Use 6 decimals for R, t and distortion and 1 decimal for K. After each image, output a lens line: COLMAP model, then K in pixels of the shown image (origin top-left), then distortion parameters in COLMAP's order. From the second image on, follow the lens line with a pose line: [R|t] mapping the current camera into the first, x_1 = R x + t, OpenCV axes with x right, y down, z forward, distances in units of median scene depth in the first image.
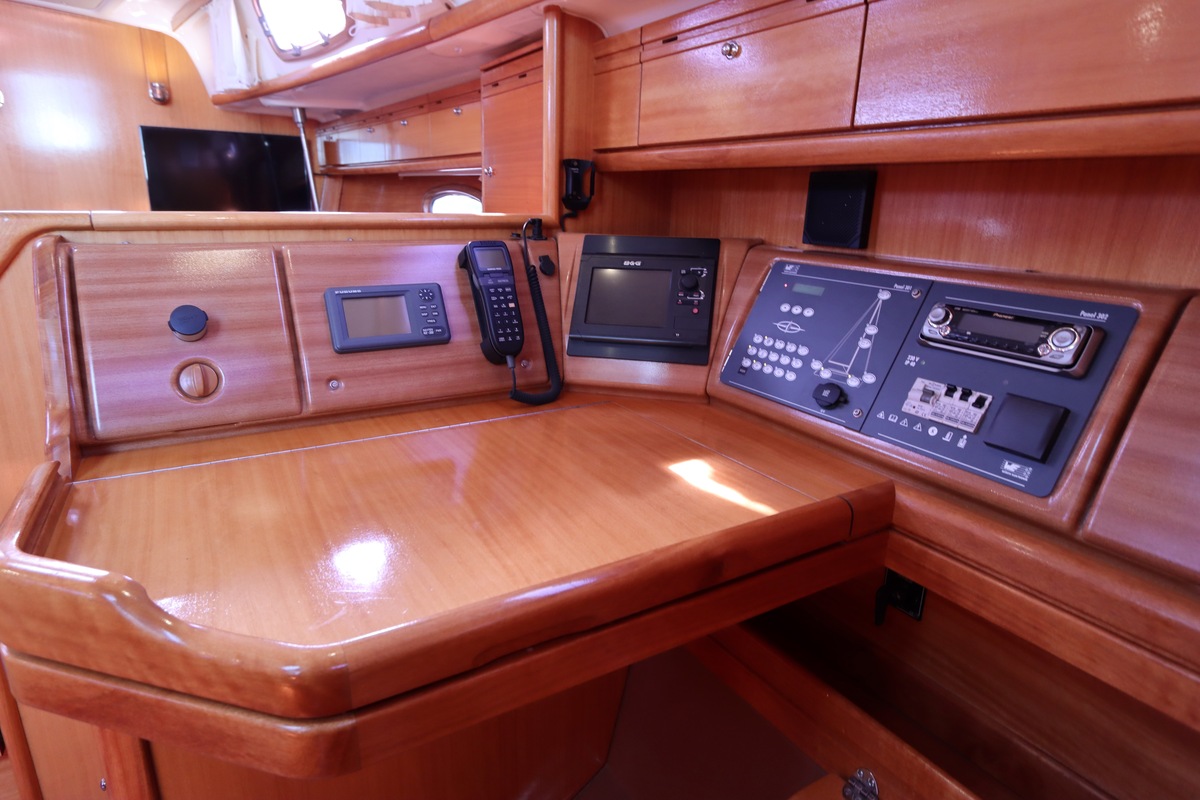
lens RADIAL K [[668.8, 0, 598.7], [0, 668.8, 390.9], [0, 0, 1]] dist [-0.017758, 0.006298]
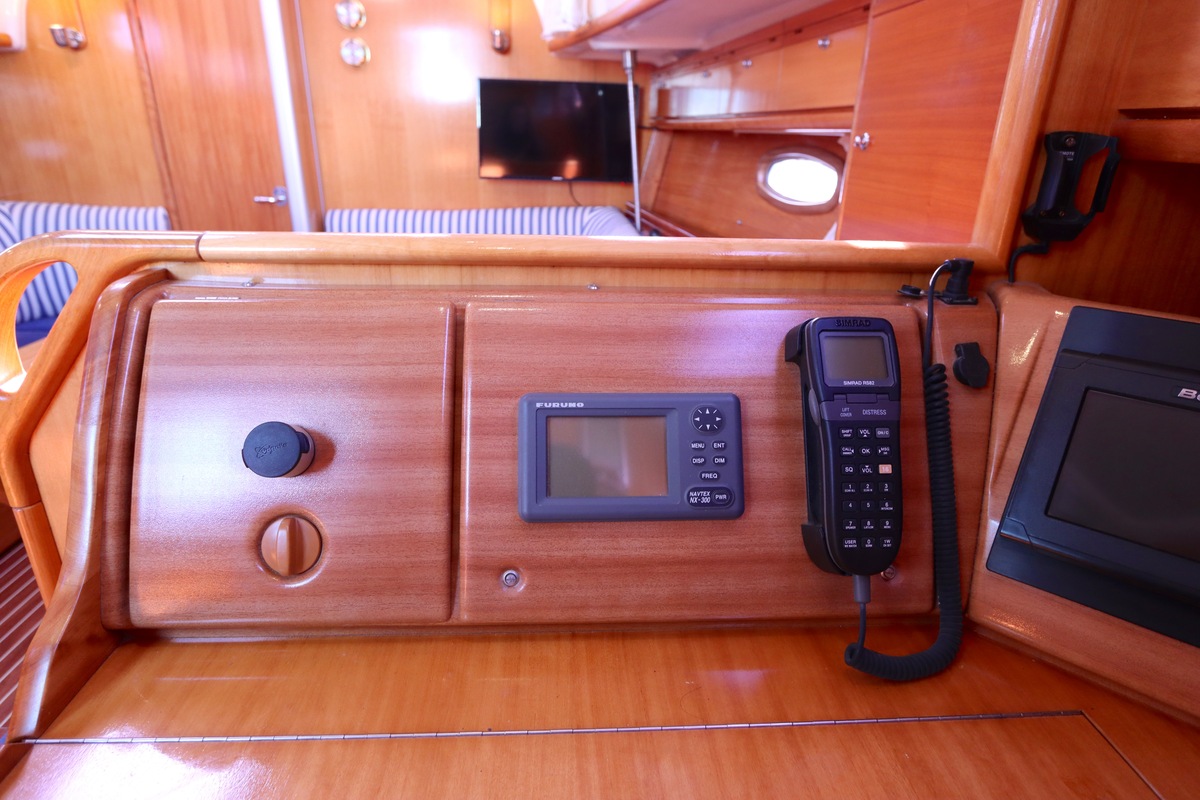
lens RADIAL K [[668.8, 0, 598.6], [0, 668.8, 392.9], [0, 0, 1]] dist [-0.017758, 0.006298]
pose [[0.886453, 0.167636, -0.431392, -0.123610], [-0.133335, 0.985080, 0.108809, -0.217259], [0.443196, -0.038934, 0.895579, 0.539420]]
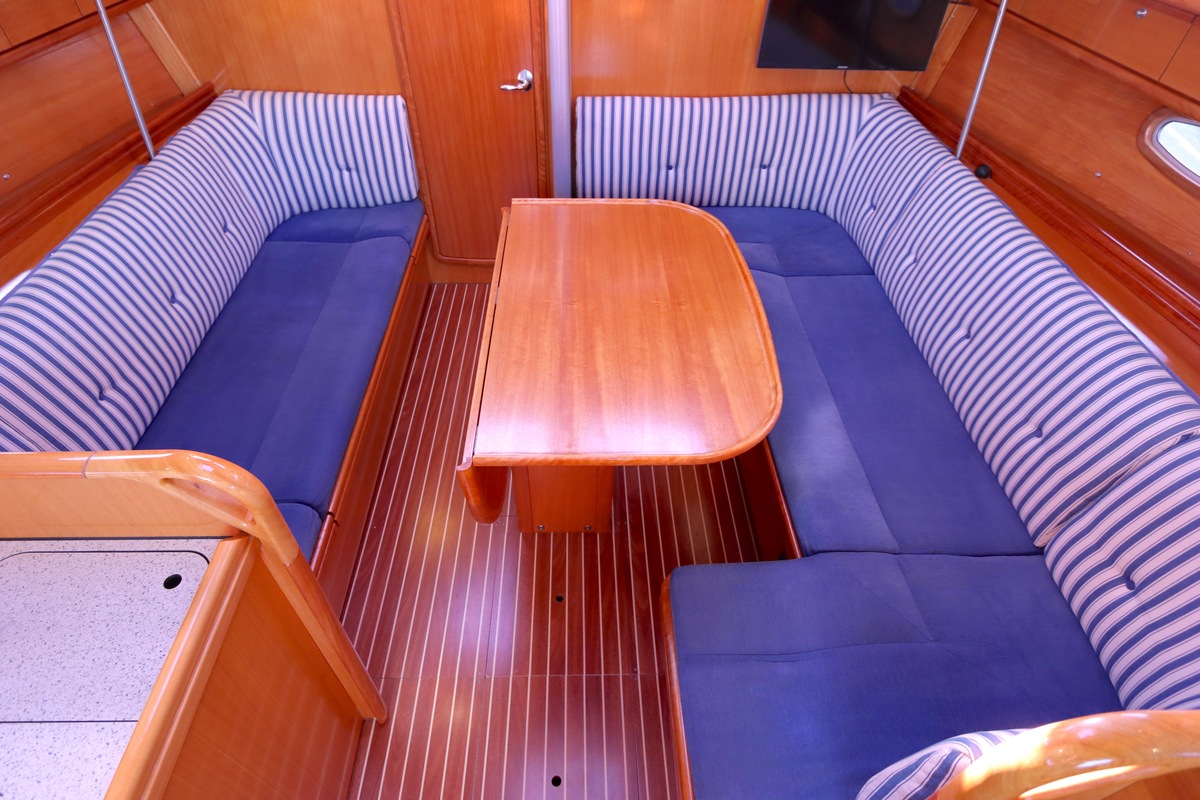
lens RADIAL K [[668.8, 0, 579.9], [0, 668.8, 378.1], [0, 0, 1]] dist [-0.017758, 0.006298]
pose [[0.861777, 0.334601, -0.381291, -1.152096], [-0.136283, 0.876701, 0.461326, -0.769555], [0.488638, -0.345597, 0.801121, 0.150687]]
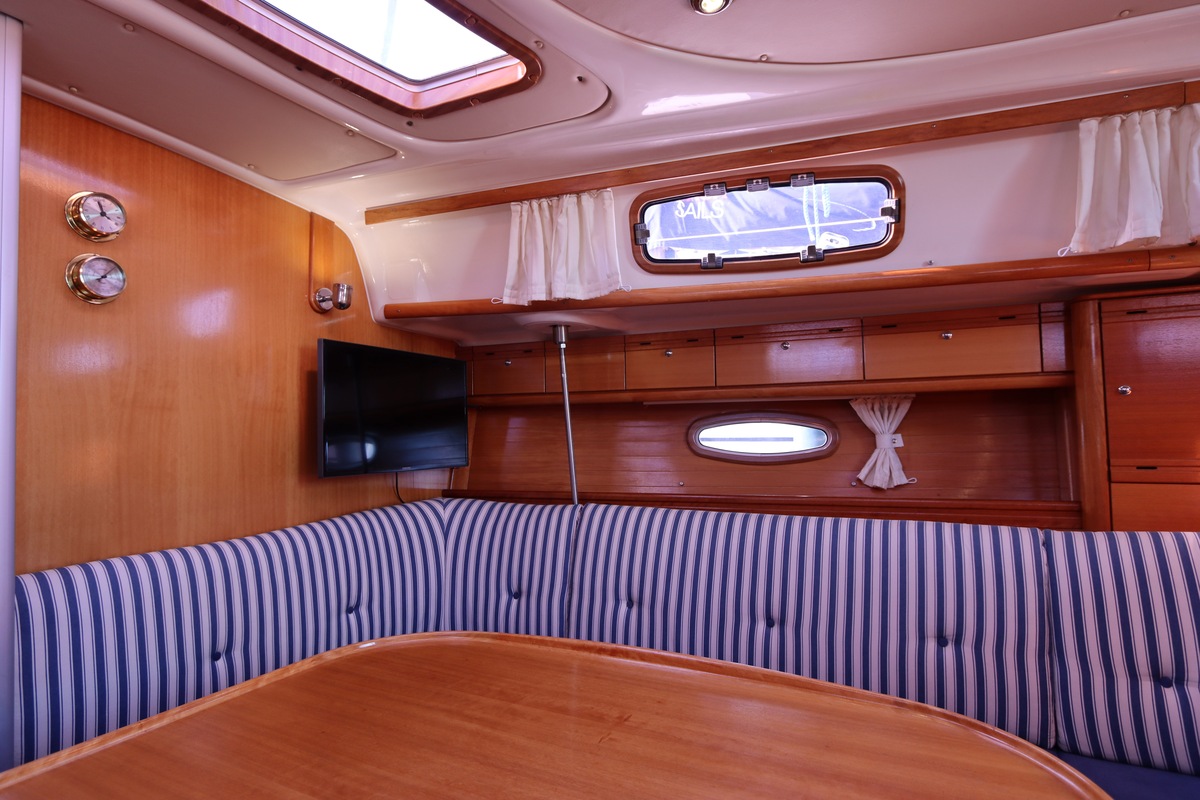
lens RADIAL K [[668.8, 0, 600.9], [0, 668.8, 400.9], [0, 0, 1]] dist [-0.017758, 0.006298]
pose [[0.853663, -0.015616, 0.520591, -2.212986], [0.181214, 0.946002, -0.268777, -0.297513], [-0.488284, 0.323783, 0.810397, 0.923103]]
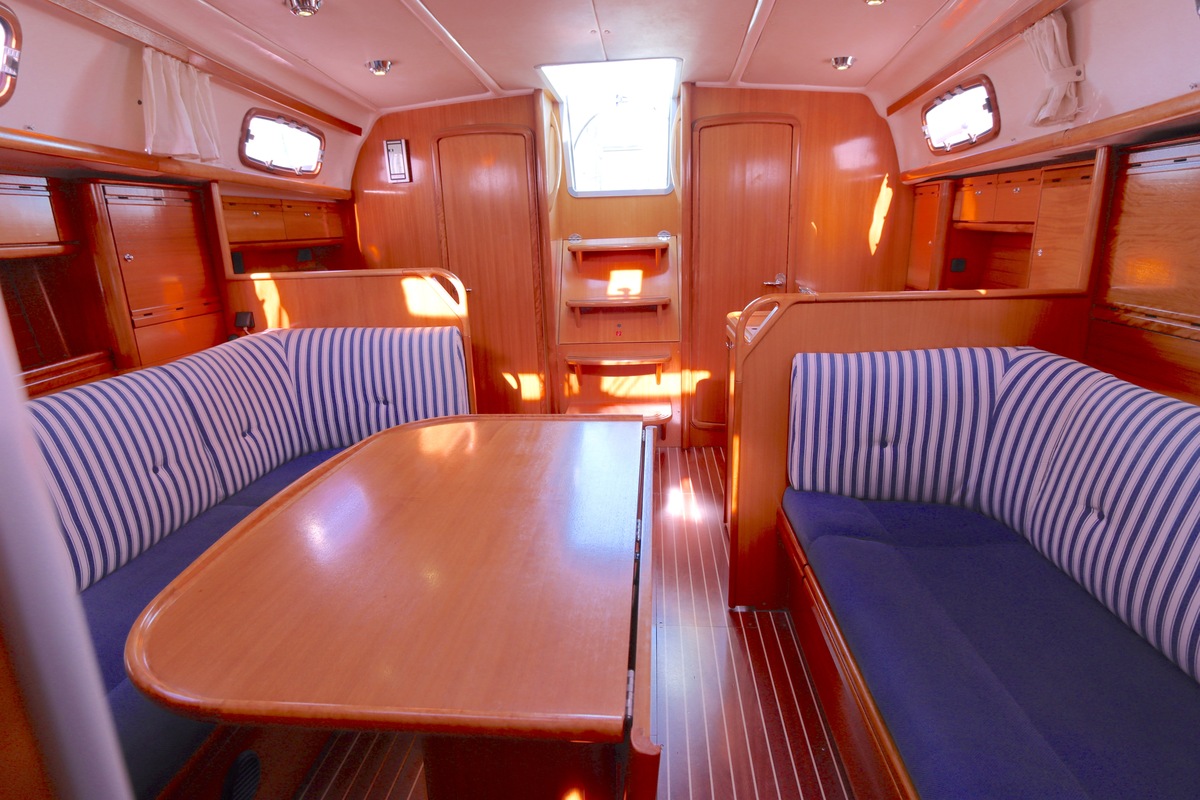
lens RADIAL K [[668.8, 0, 602.2], [0, 668.8, 395.5], [0, 0, 1]] dist [-0.017758, 0.006298]
pose [[-0.812743, -0.139878, 0.565582, -2.809286], [0.177661, 0.865019, 0.469233, -0.877969], [-0.554874, 0.481848, -0.678187, 2.428054]]
